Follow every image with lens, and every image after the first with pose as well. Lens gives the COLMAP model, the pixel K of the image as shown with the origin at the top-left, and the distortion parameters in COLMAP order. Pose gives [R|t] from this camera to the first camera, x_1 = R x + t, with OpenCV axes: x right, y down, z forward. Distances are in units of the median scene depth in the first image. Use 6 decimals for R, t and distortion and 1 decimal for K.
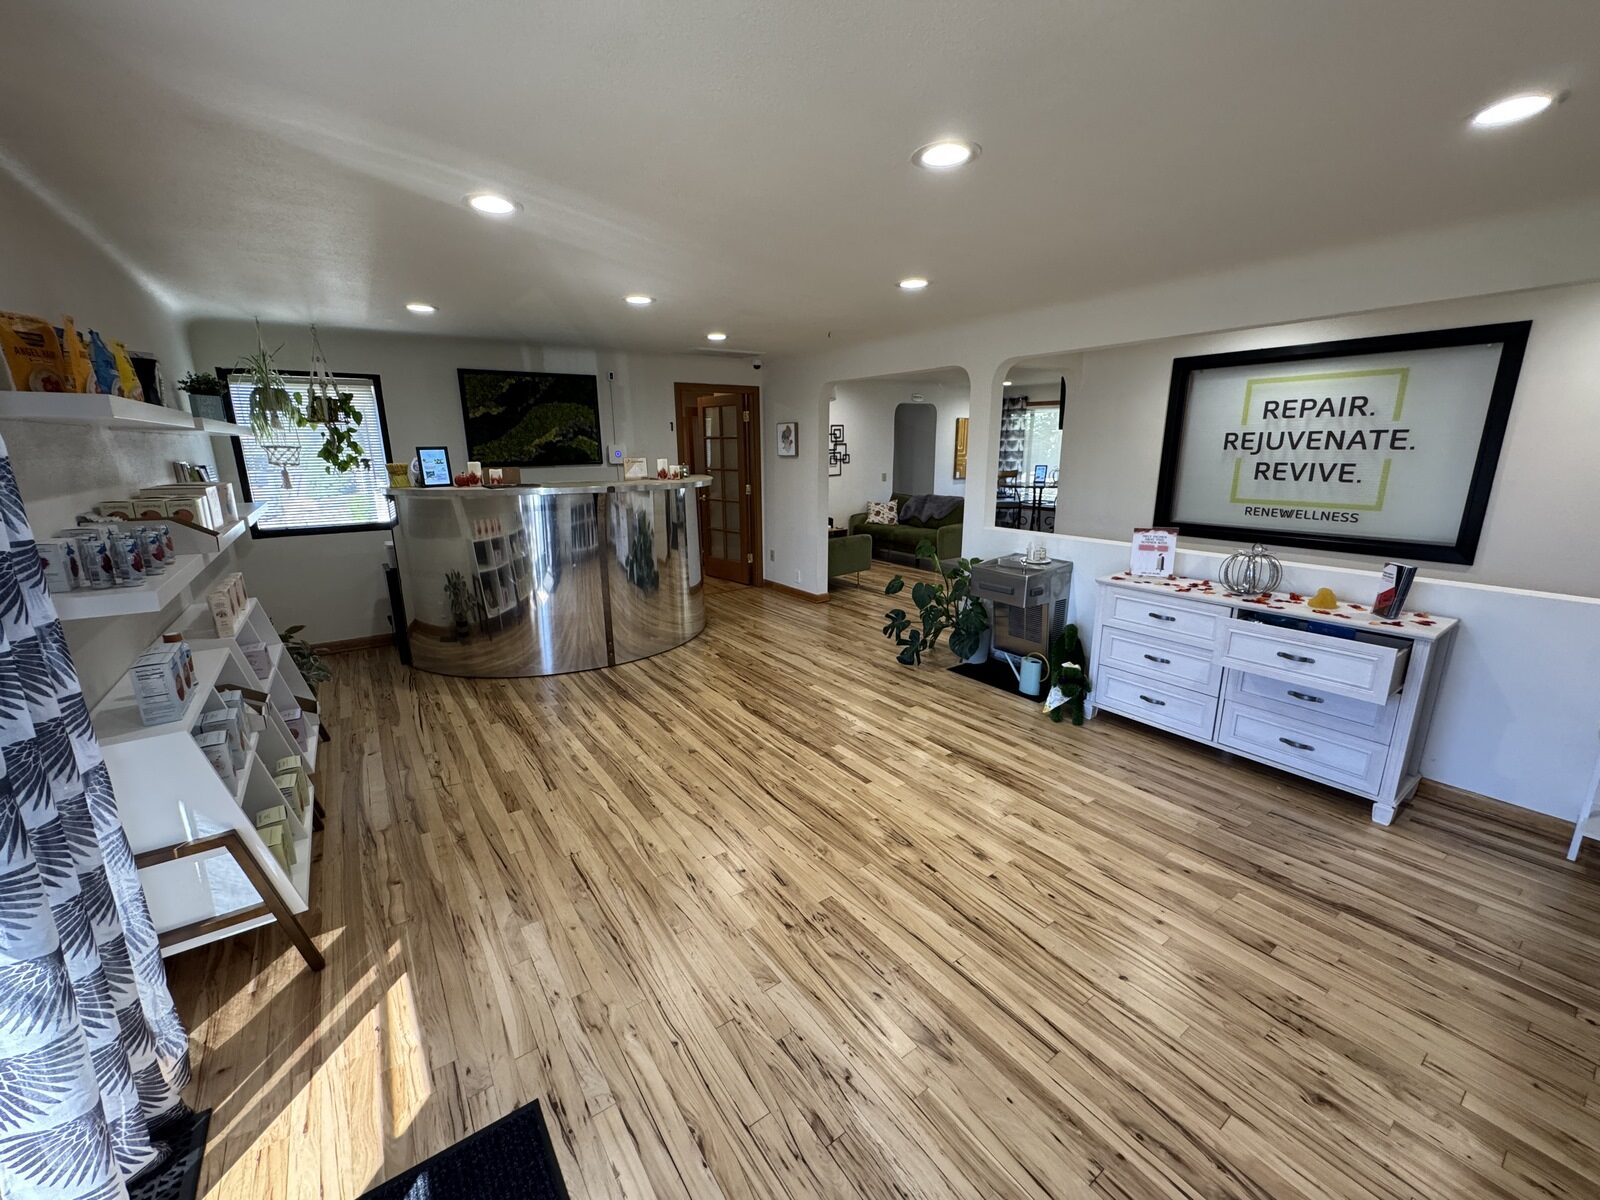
lens RADIAL K [[642.0, 0, 799.2], [0, 642.0, 598.4], [0, 0, 1]] dist [-0.001347, 0.000759]
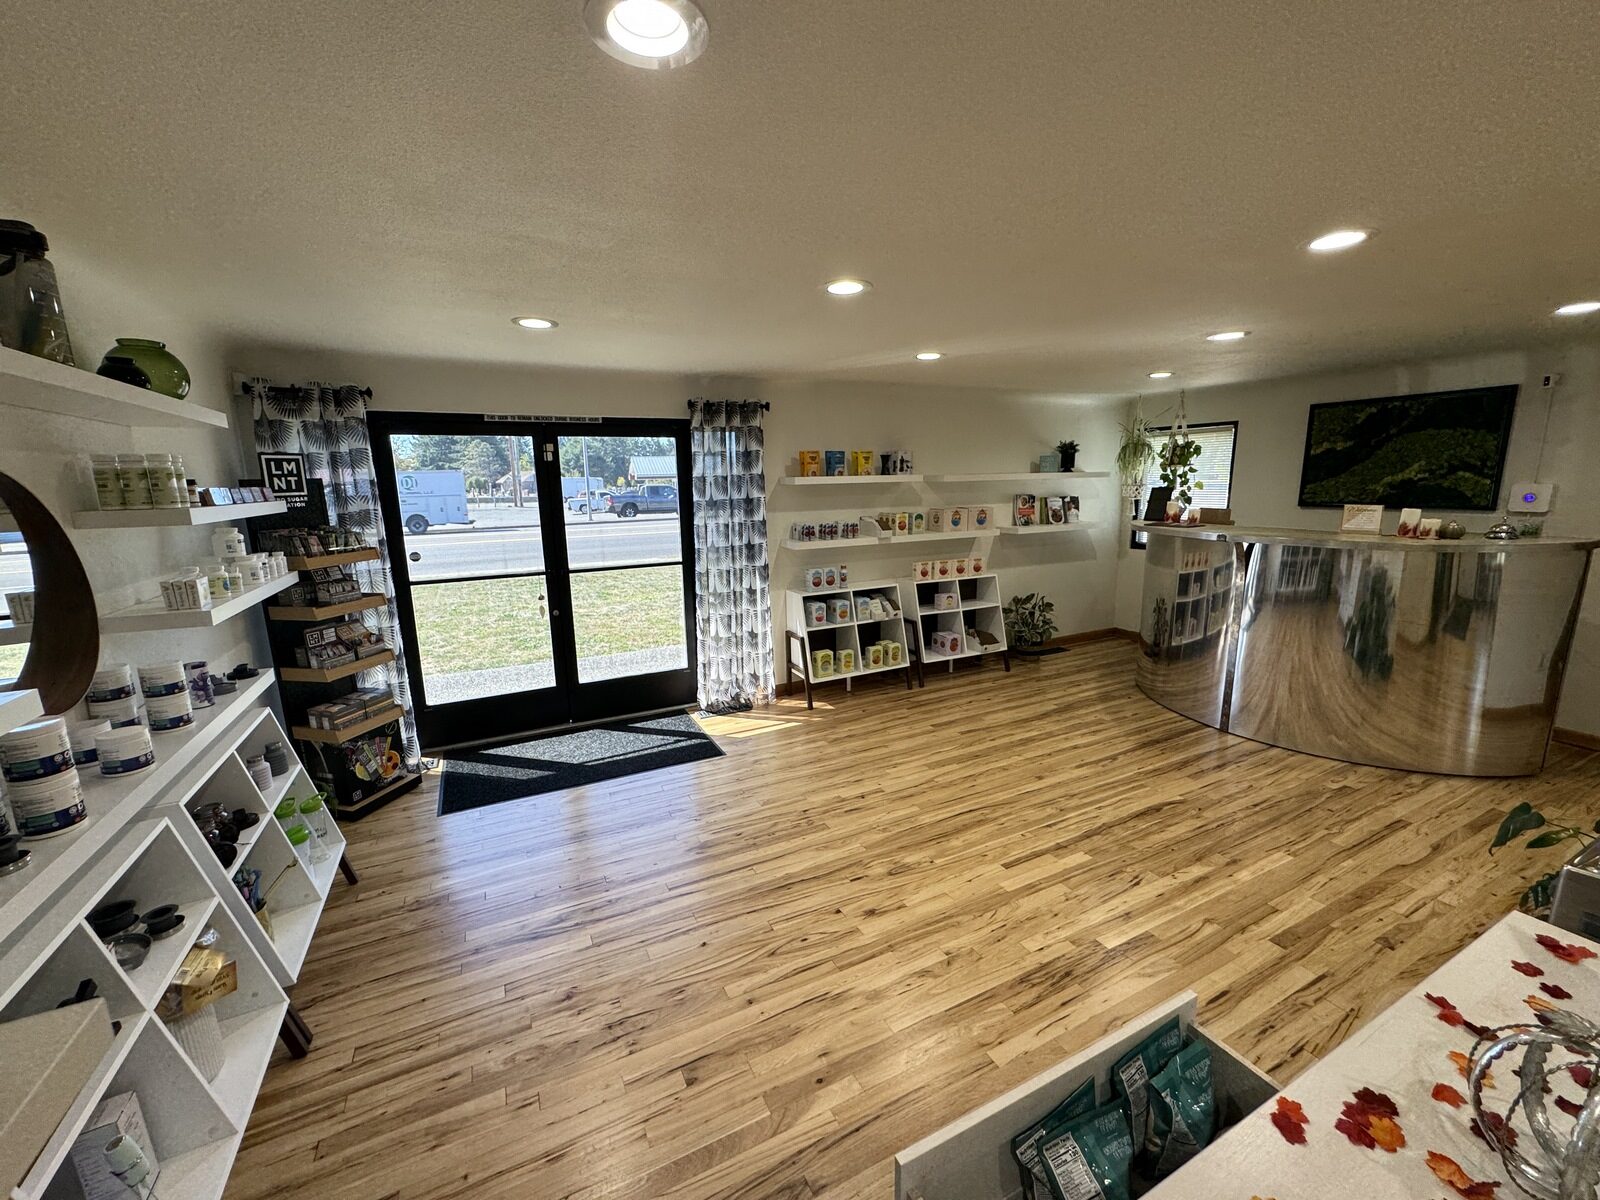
lens RADIAL K [[642.0, 0, 801.4], [0, 642.0, 605.2], [0, 0, 1]] dist [-0.001347, 0.000759]
pose [[-0.153698, 0.201101, -0.967438, 0.813267], [-0.214641, 0.948898, 0.231347, -0.183759], [0.964524, 0.243210, -0.102679, 0.609663]]
